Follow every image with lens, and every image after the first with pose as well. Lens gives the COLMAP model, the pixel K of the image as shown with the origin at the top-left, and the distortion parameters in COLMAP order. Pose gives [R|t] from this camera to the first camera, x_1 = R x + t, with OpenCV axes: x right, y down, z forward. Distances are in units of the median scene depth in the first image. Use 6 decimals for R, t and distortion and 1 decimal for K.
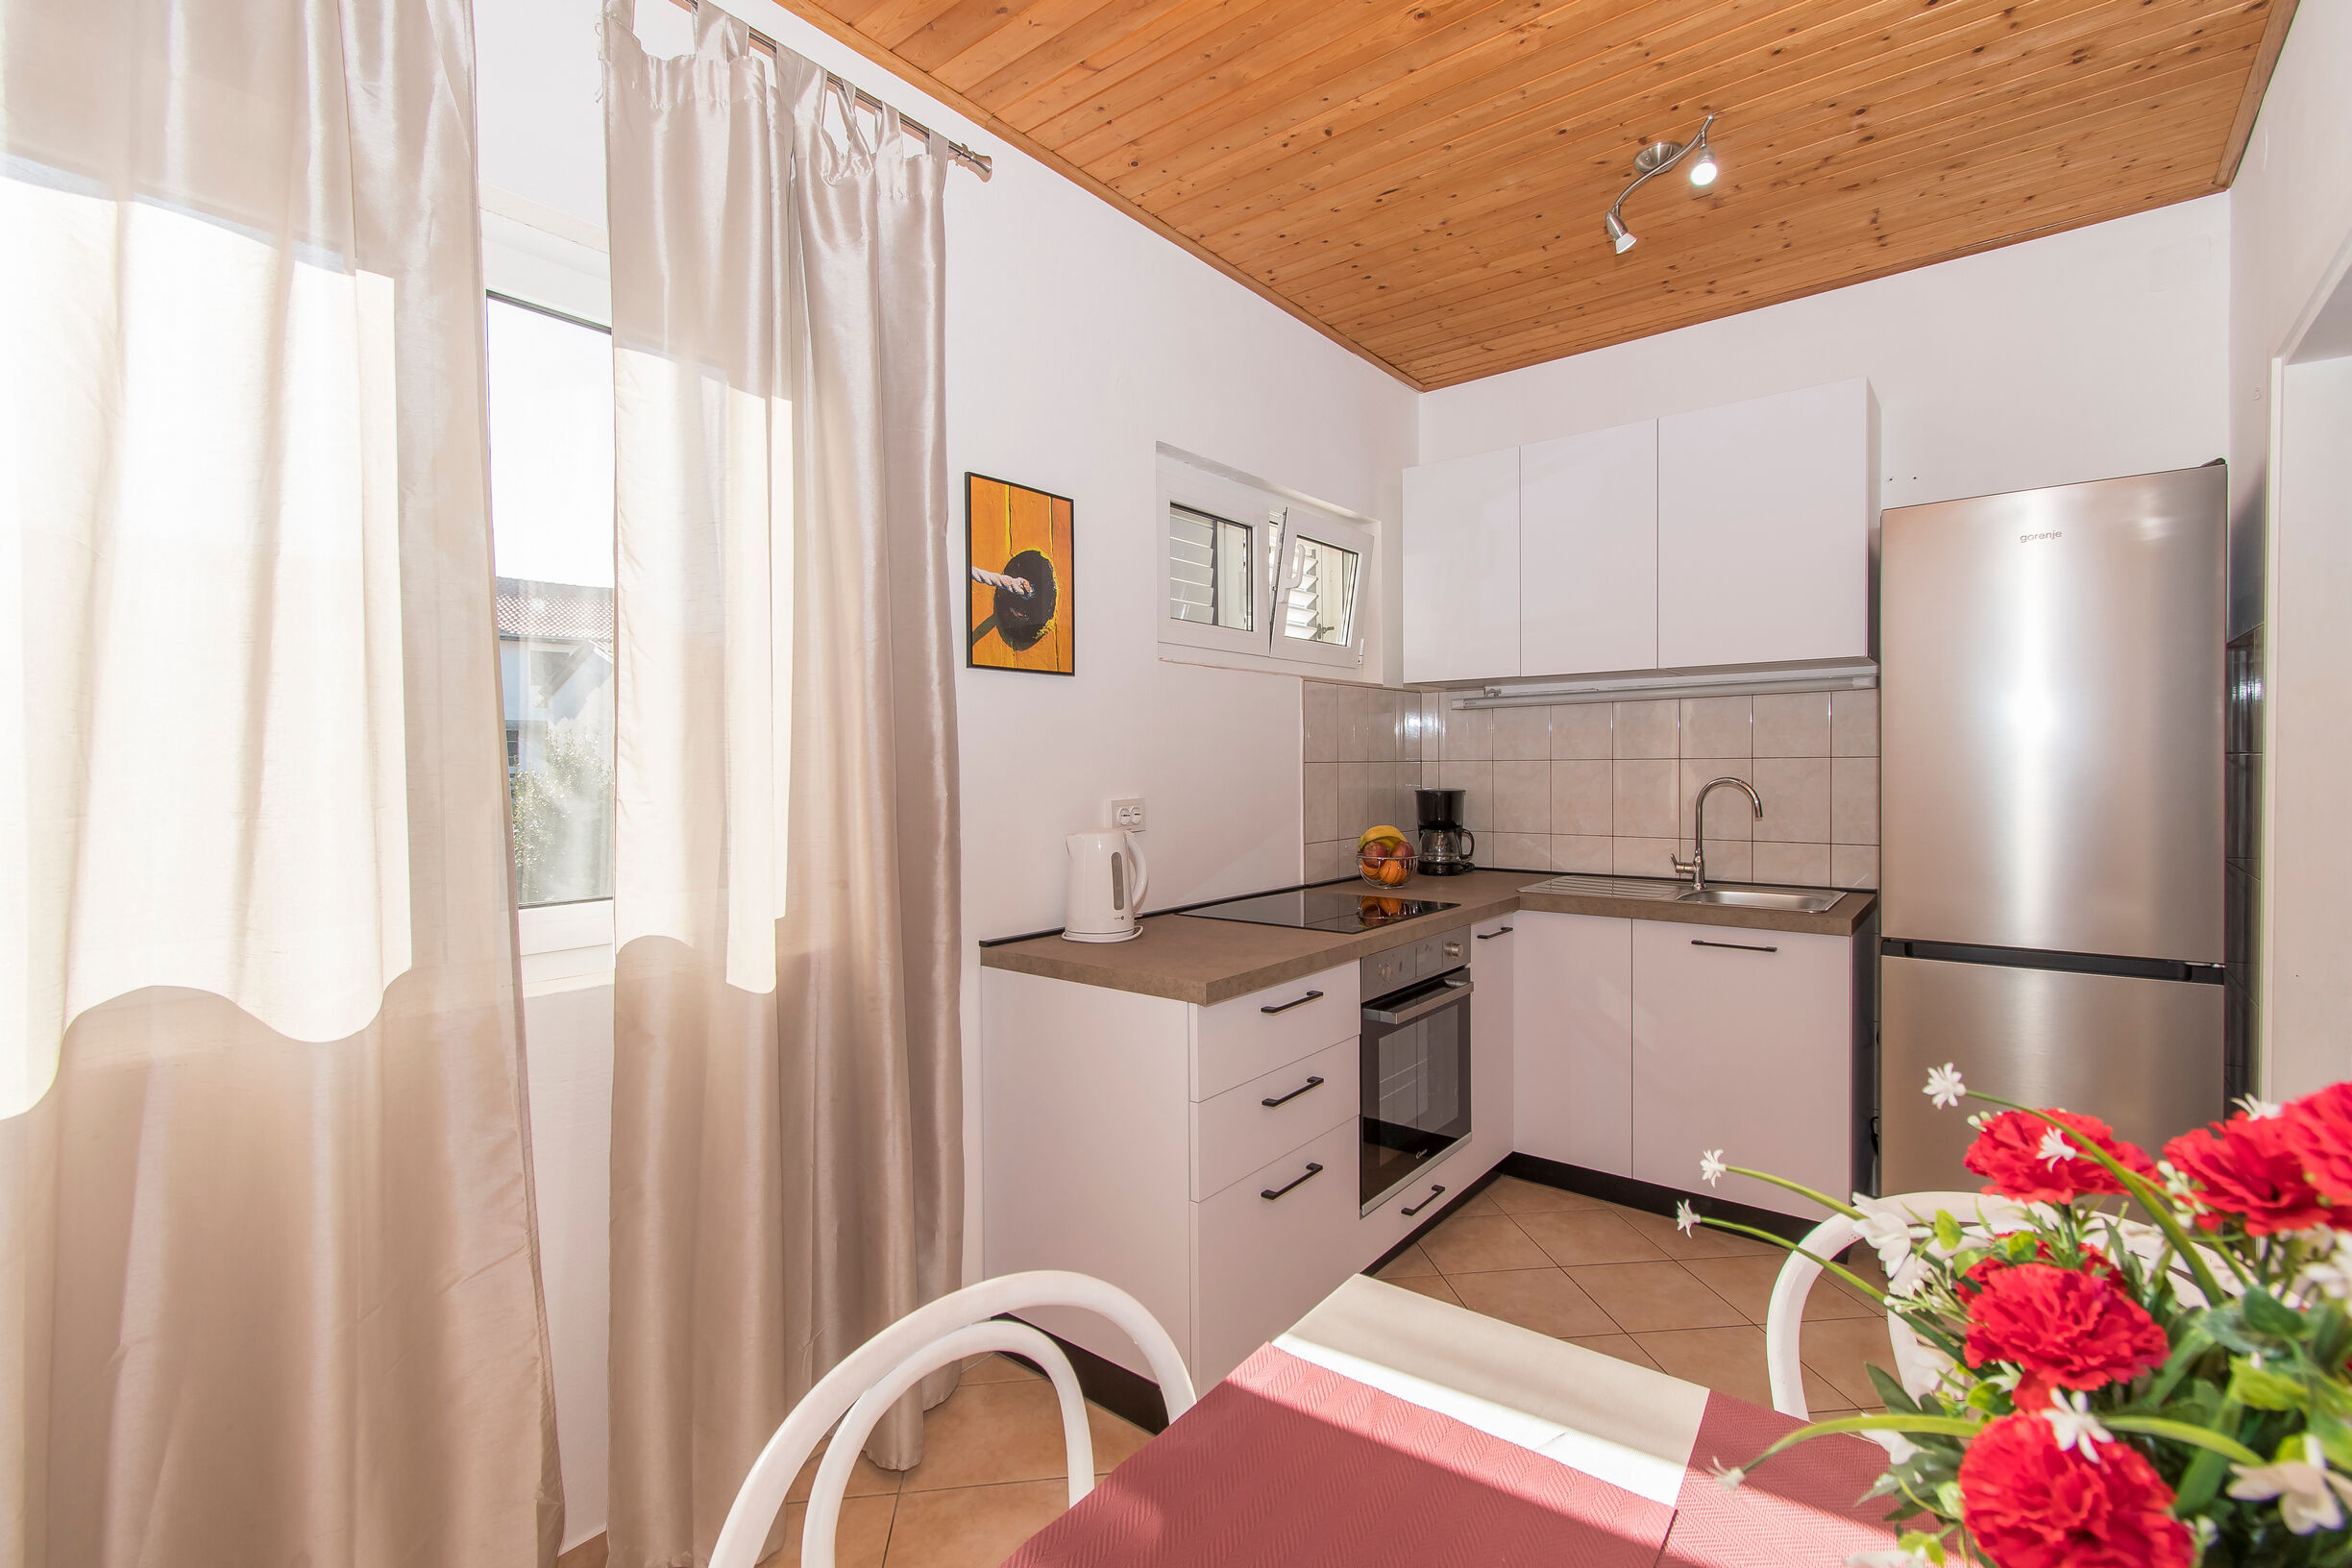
lens RADIAL K [[1044.1, 0, 1176.0], [0, 1044.1, 784.0], [0, 0, 1]] dist [0.001251, 0.000080]
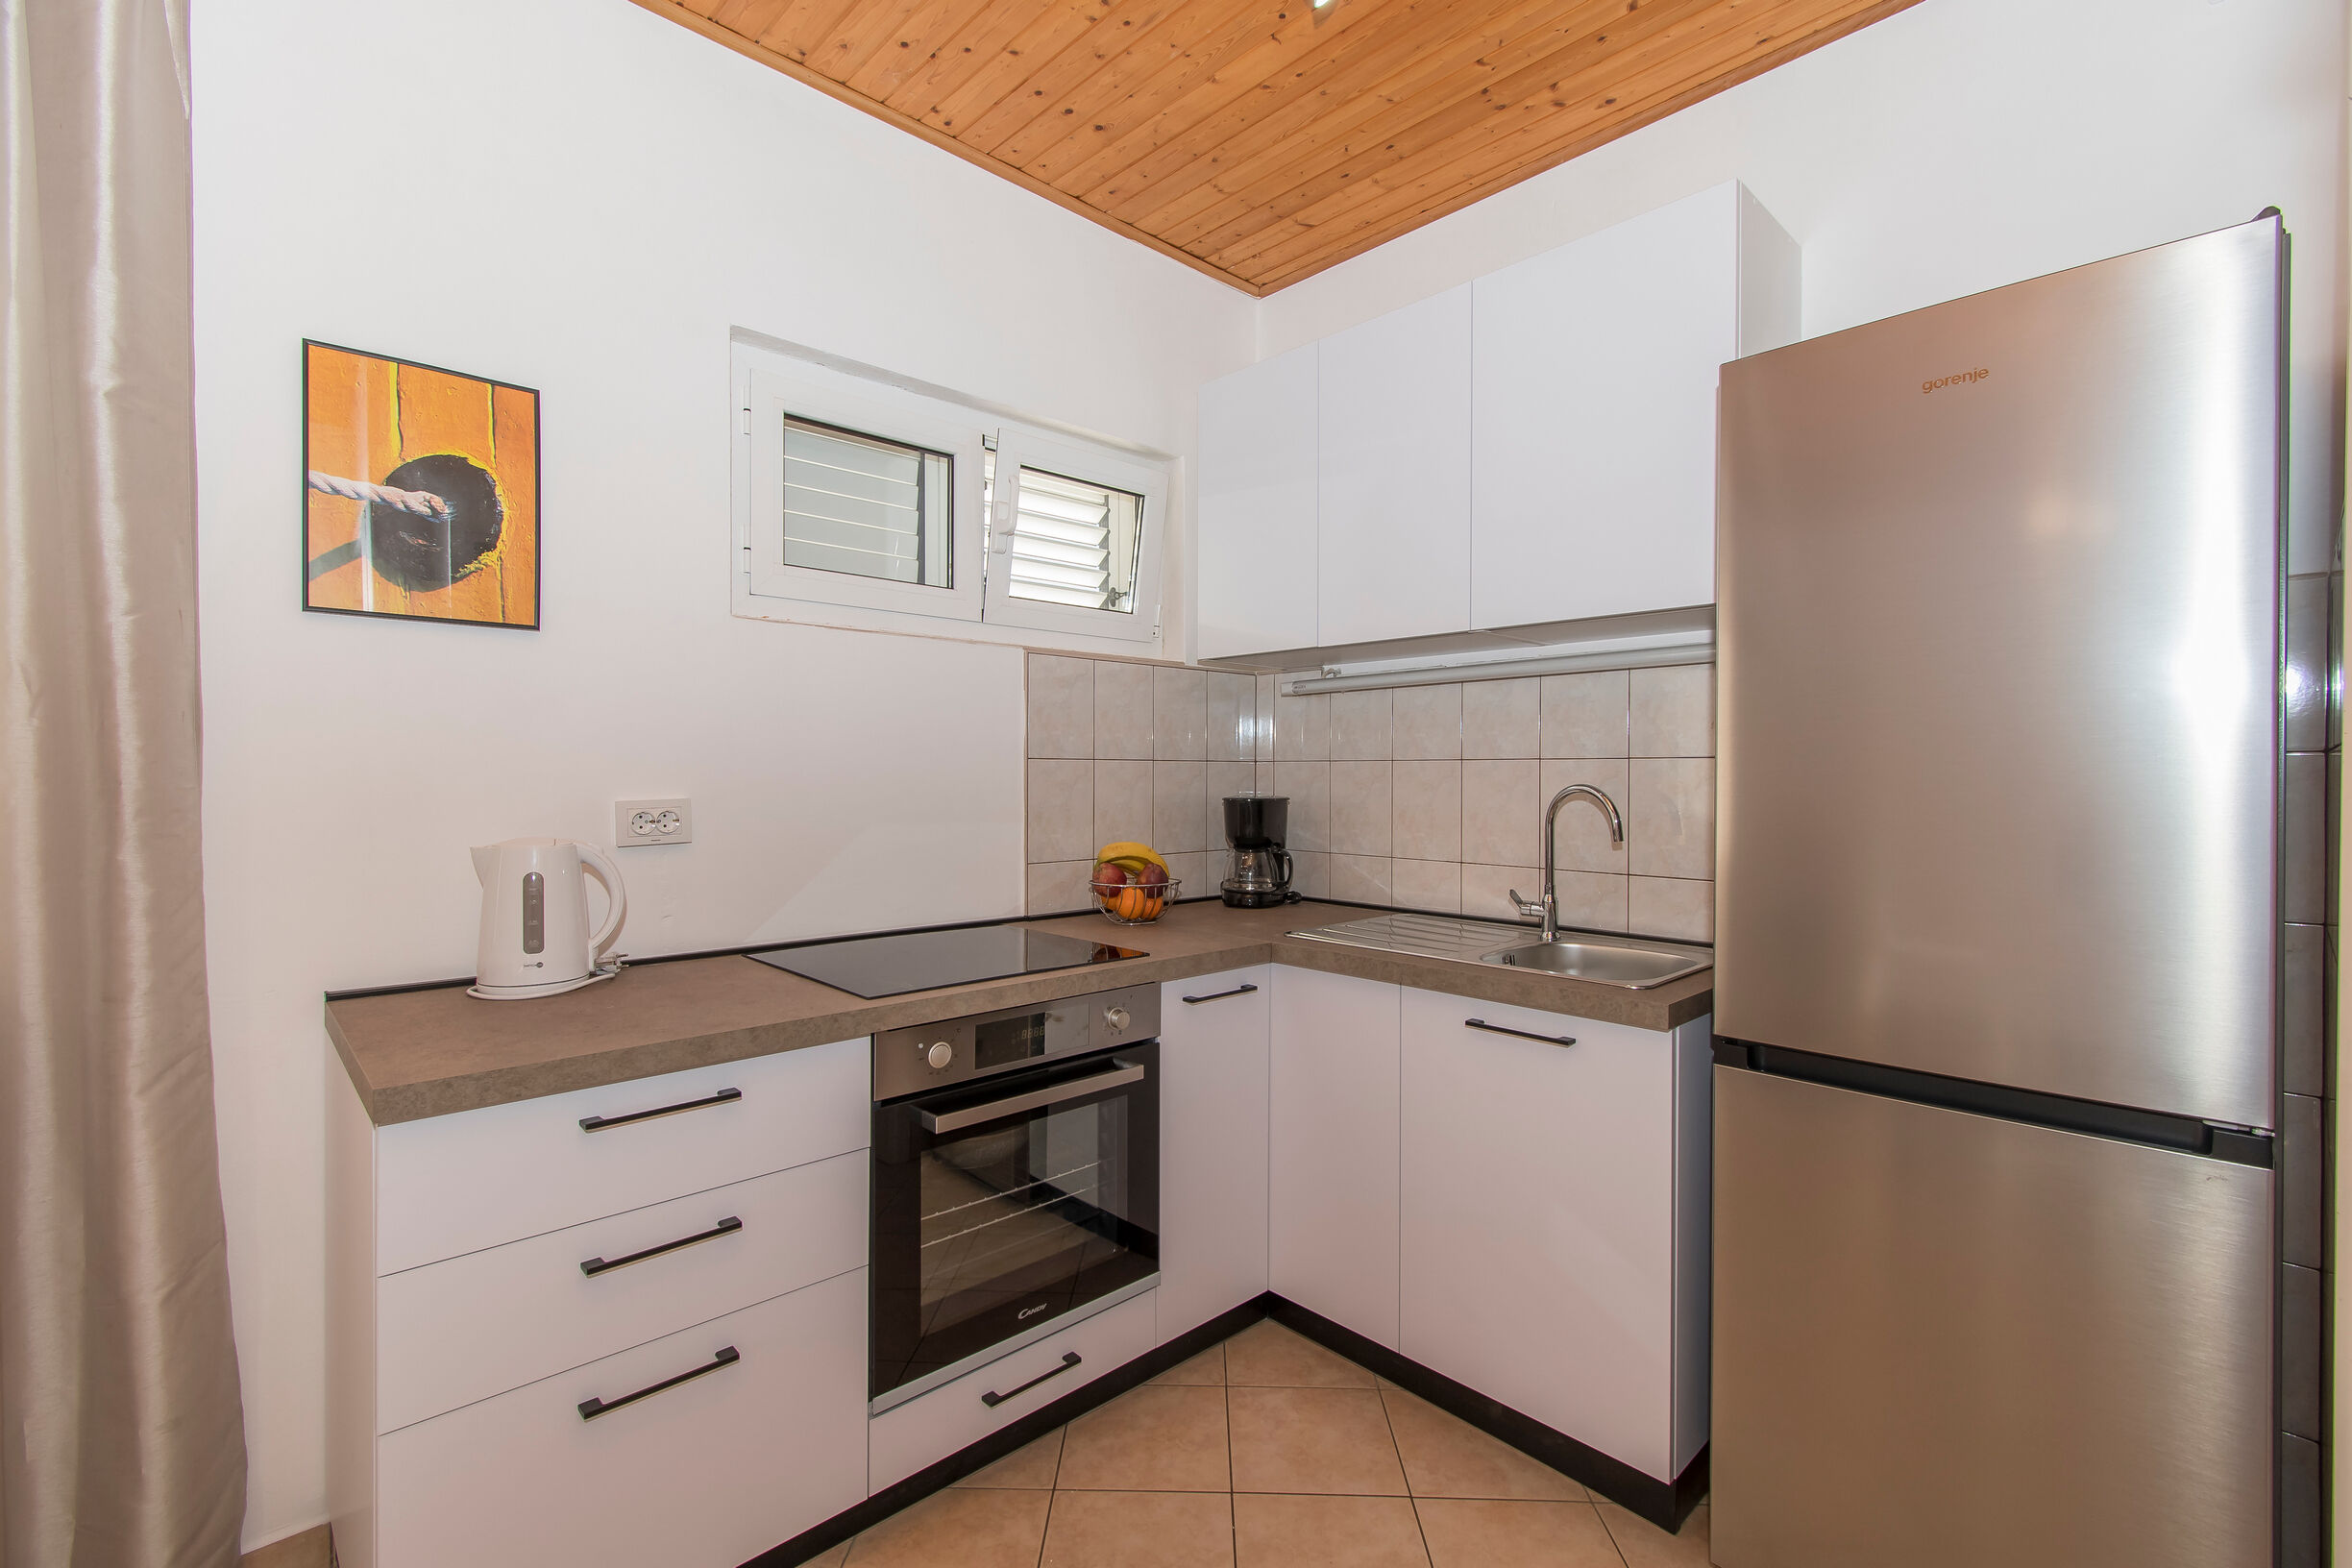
lens RADIAL K [[1030.4, 0, 1176.0], [0, 1030.4, 784.0], [0, 0, 1]] dist [0.000409, 0.000140]
pose [[0.990785, 0.013013, -0.134819, 0.454936], [-0.014342, 0.999858, -0.008889, 0.004732], [0.134684, 0.010740, 0.990830, 0.350437]]
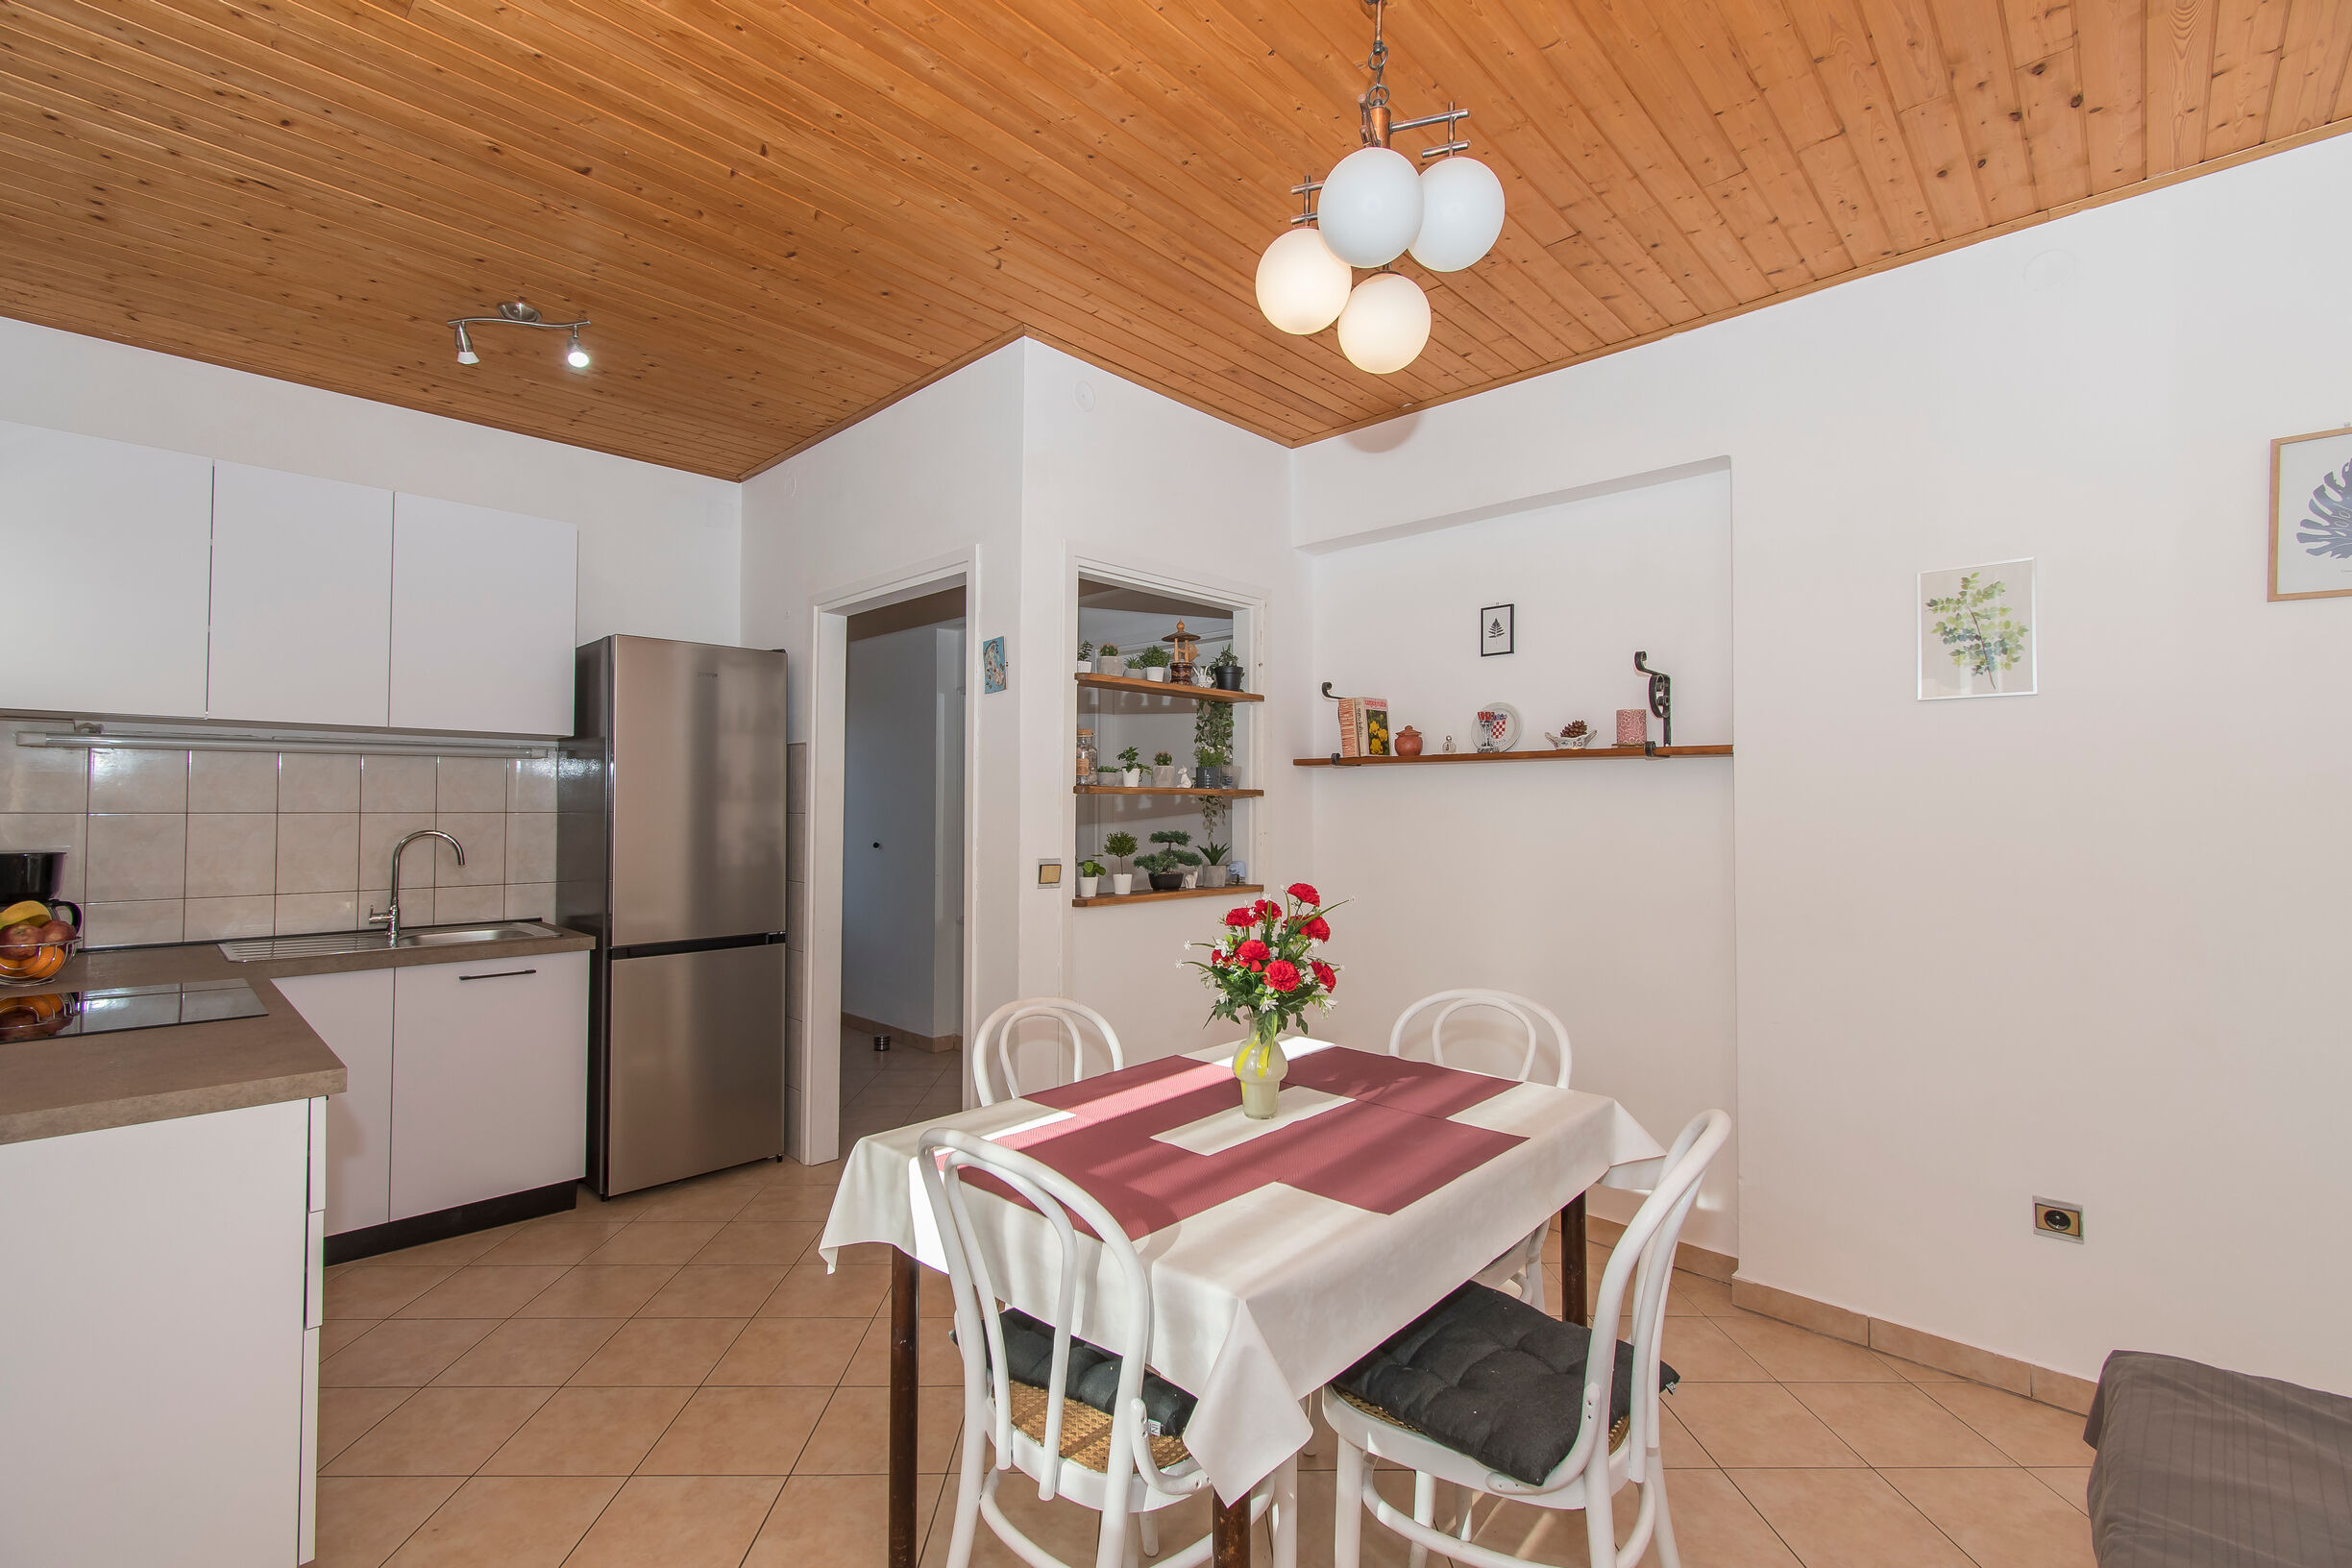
lens RADIAL K [[1030.4, 0, 1176.0], [0, 1030.4, 784.0], [0, 0, 1]] dist [0.000409, 0.000140]
pose [[0.095358, 0.029010, 0.995020, -0.618598], [0.013746, 0.999442, -0.030456, -0.014897], [-0.995348, 0.016582, 0.094906, 0.149598]]
